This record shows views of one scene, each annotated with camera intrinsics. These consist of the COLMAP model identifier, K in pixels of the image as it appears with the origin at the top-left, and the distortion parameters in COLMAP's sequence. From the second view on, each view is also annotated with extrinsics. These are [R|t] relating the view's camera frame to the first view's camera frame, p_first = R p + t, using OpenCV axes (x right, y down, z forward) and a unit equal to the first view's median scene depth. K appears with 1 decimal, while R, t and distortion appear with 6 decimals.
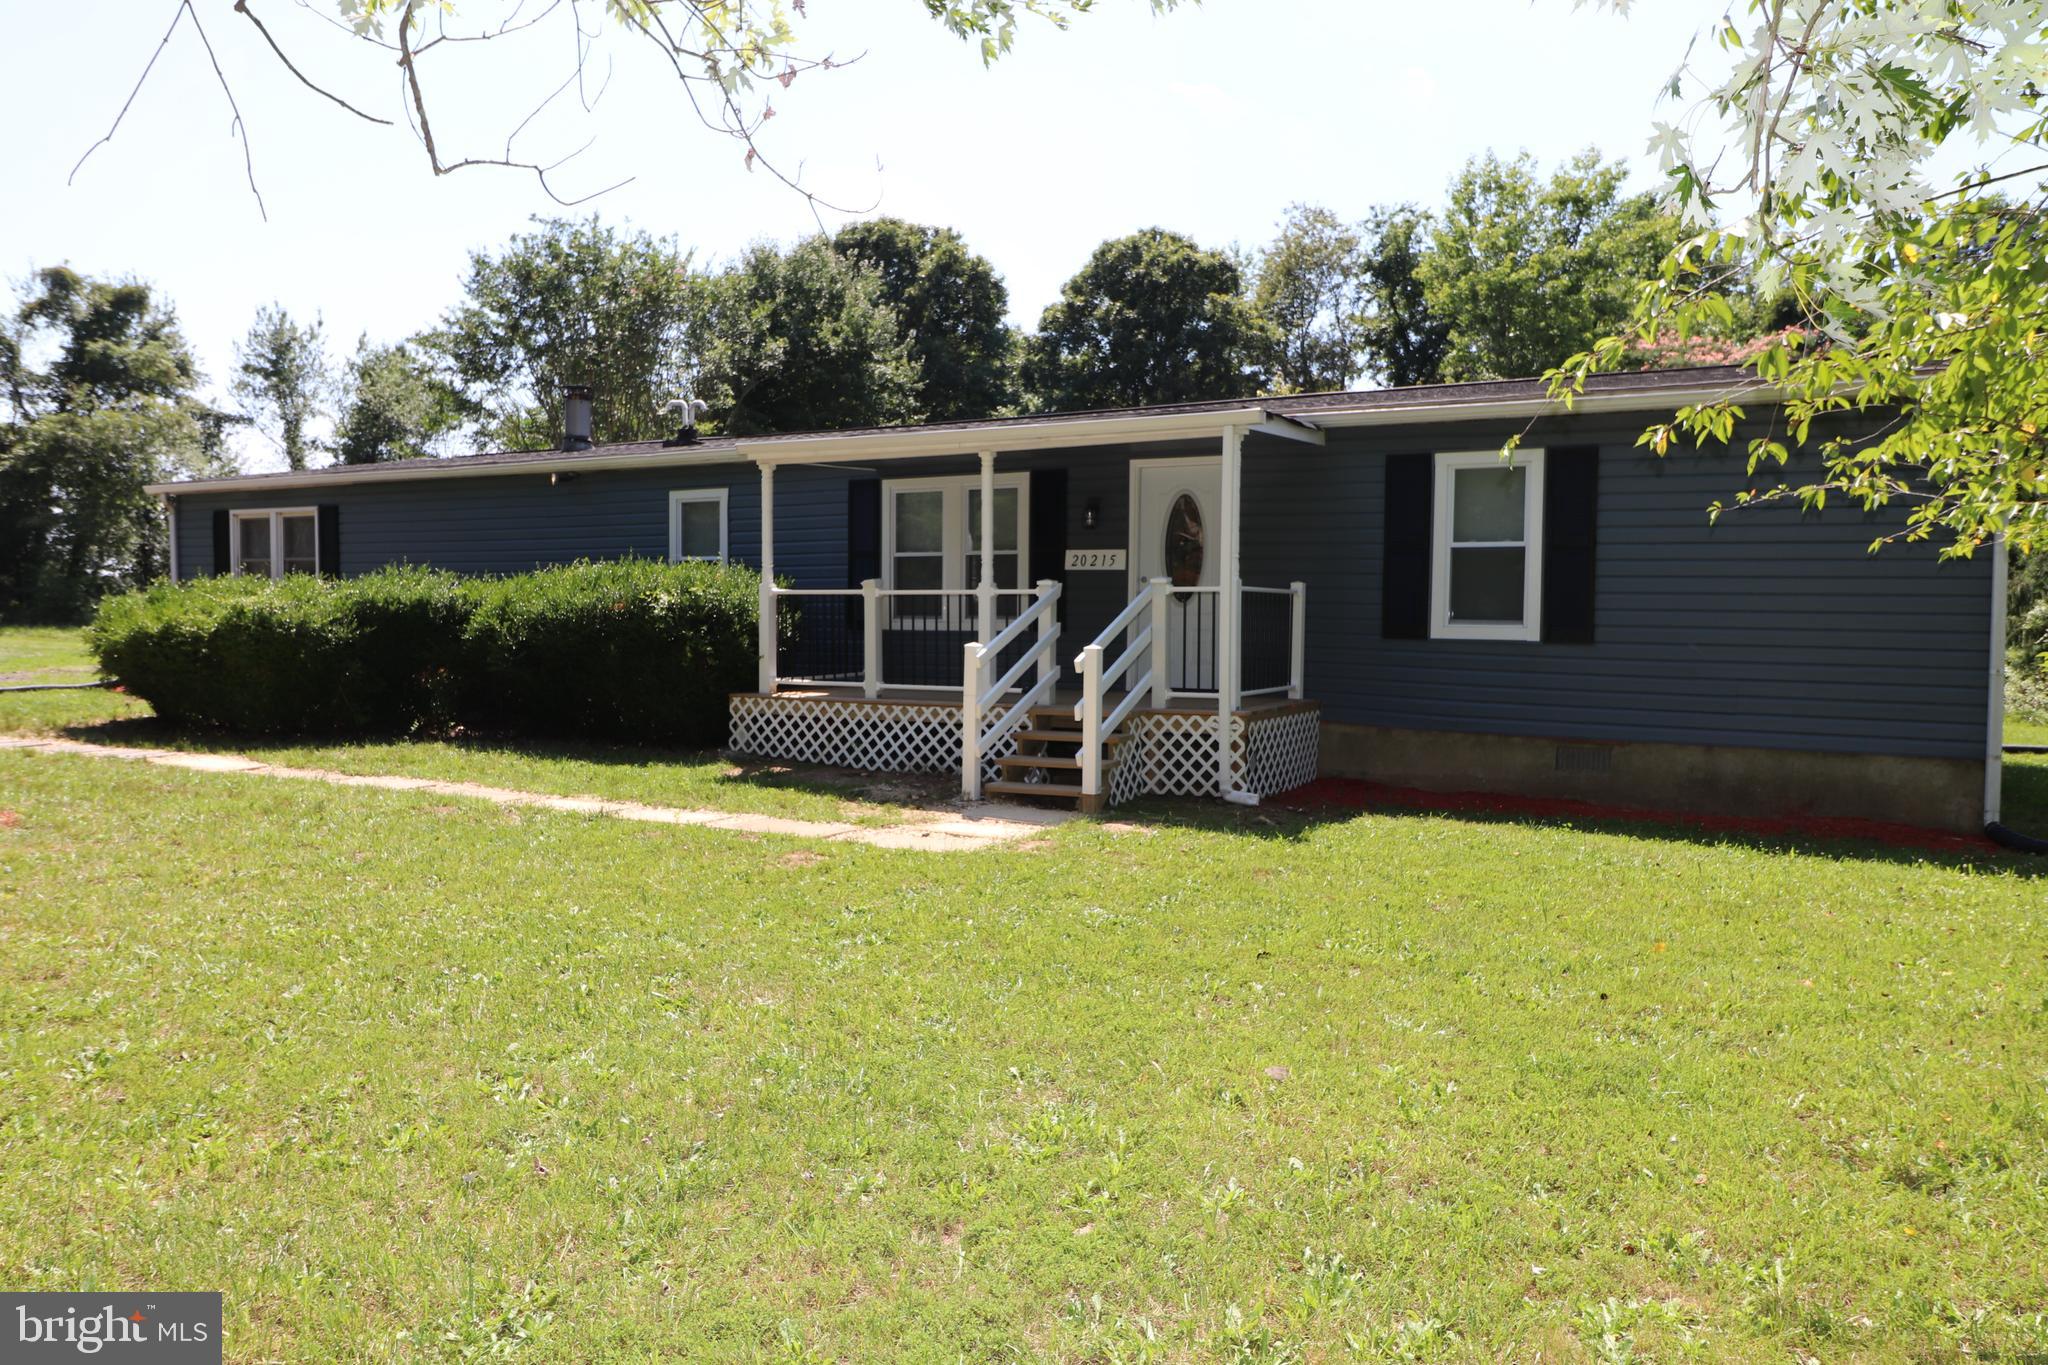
lens RADIAL K [[1396.2, 0, 1023.8], [0, 1396.2, 650.6], [0, 0, 1]] dist [0.002952, -0.001312]
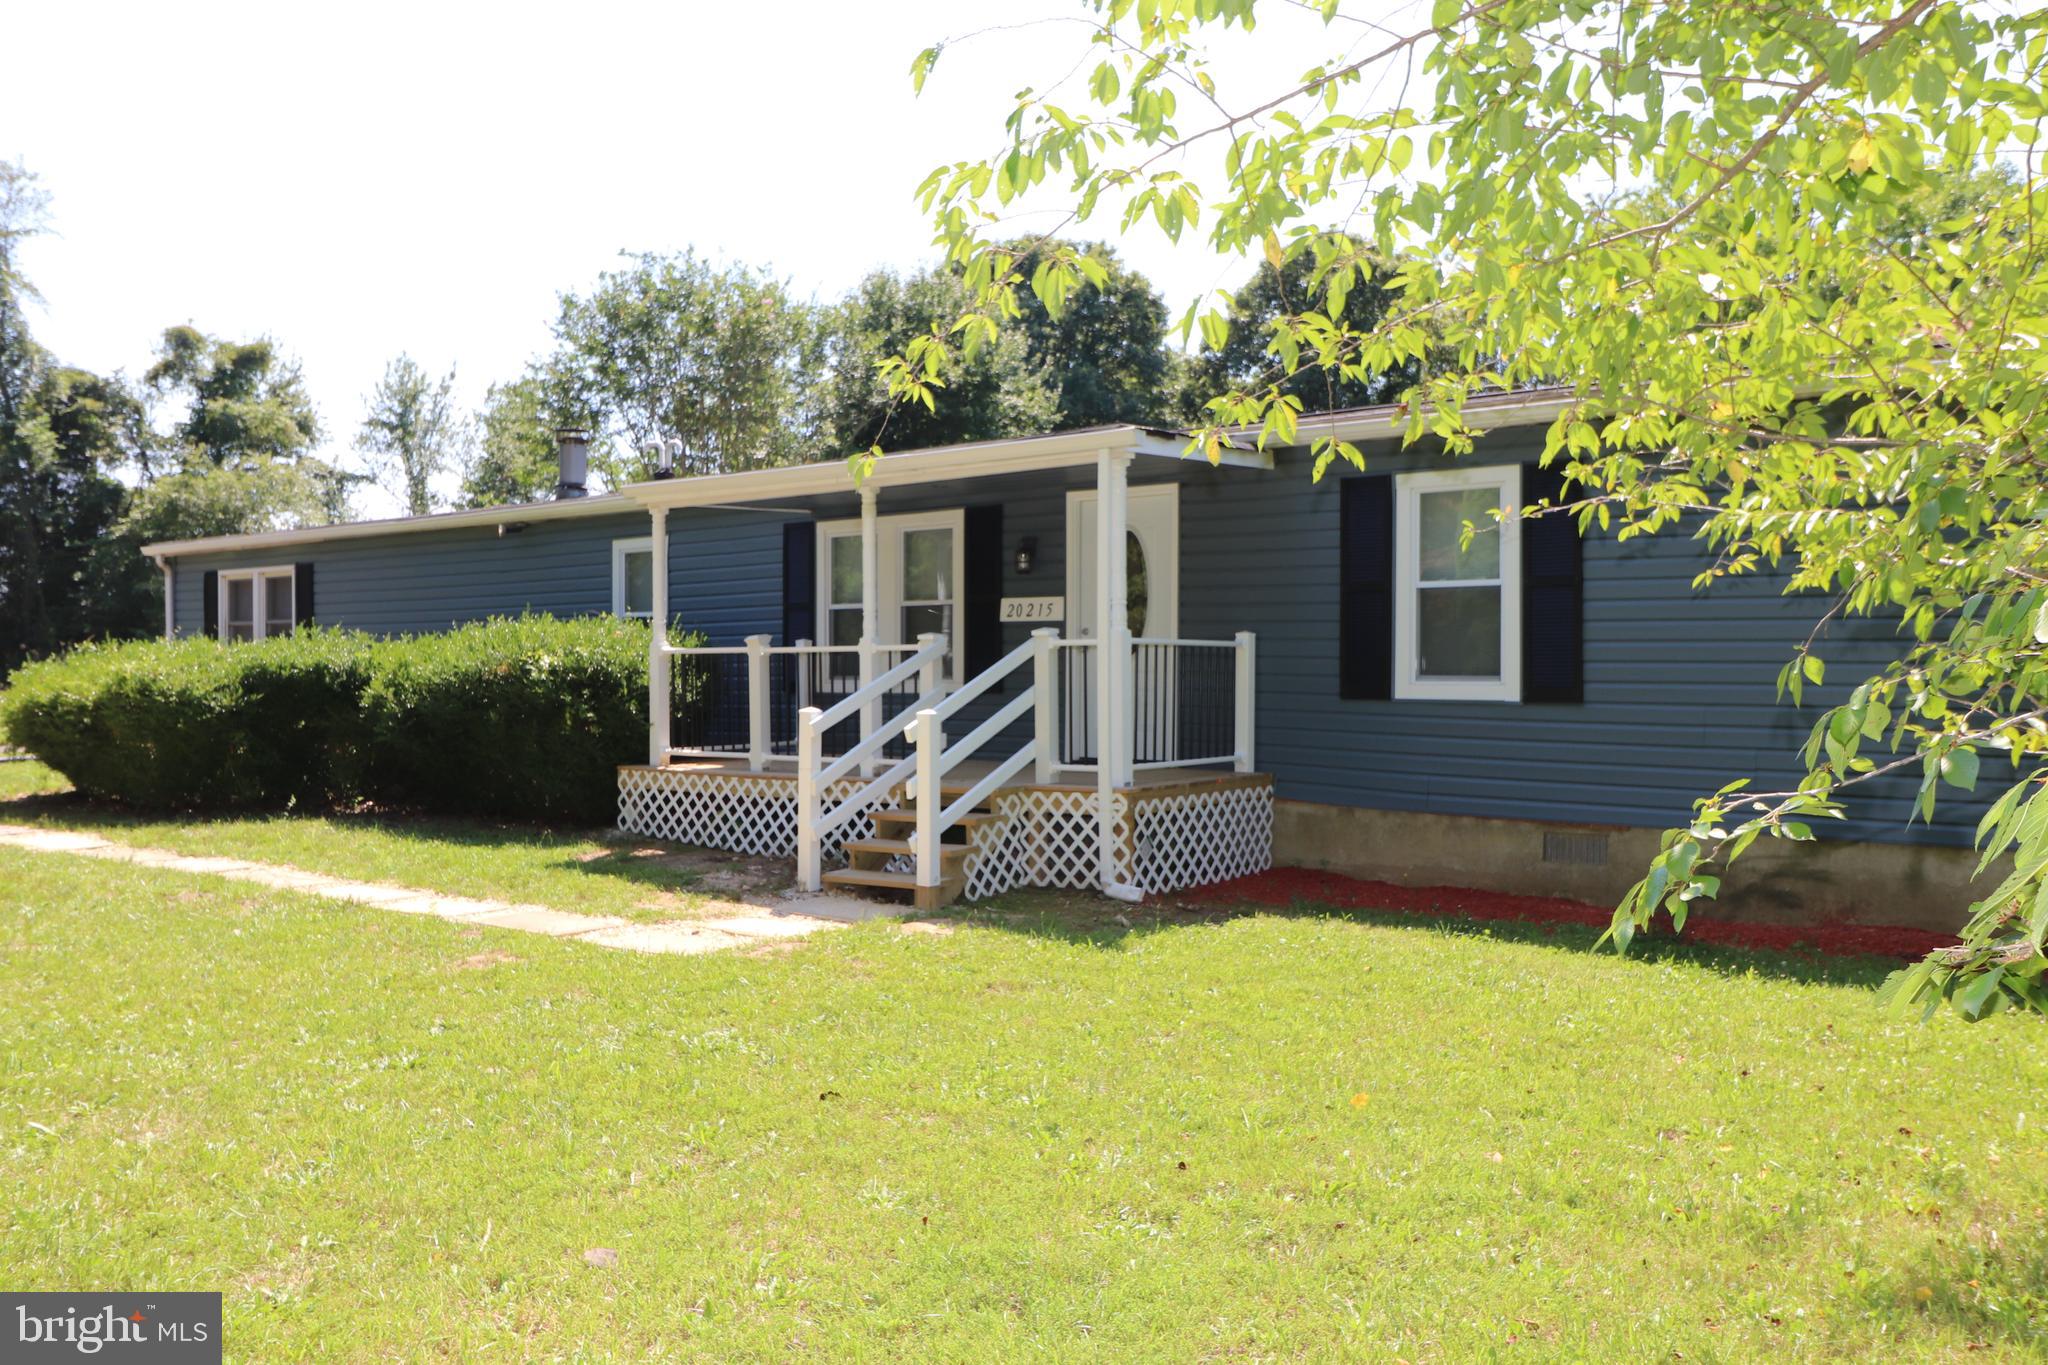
lens RADIAL K [[1562.9, 0, 1024.4], [0, 1562.9, 649.1], [0, 0, 1]] dist [0.002009, 0.005884]
pose [[0.988953, -0.011742, -0.147765, 0.192225], [0.005655, 0.999120, -0.041549, -0.000642], [0.148123, 0.040255, 0.988149, 0.052582]]
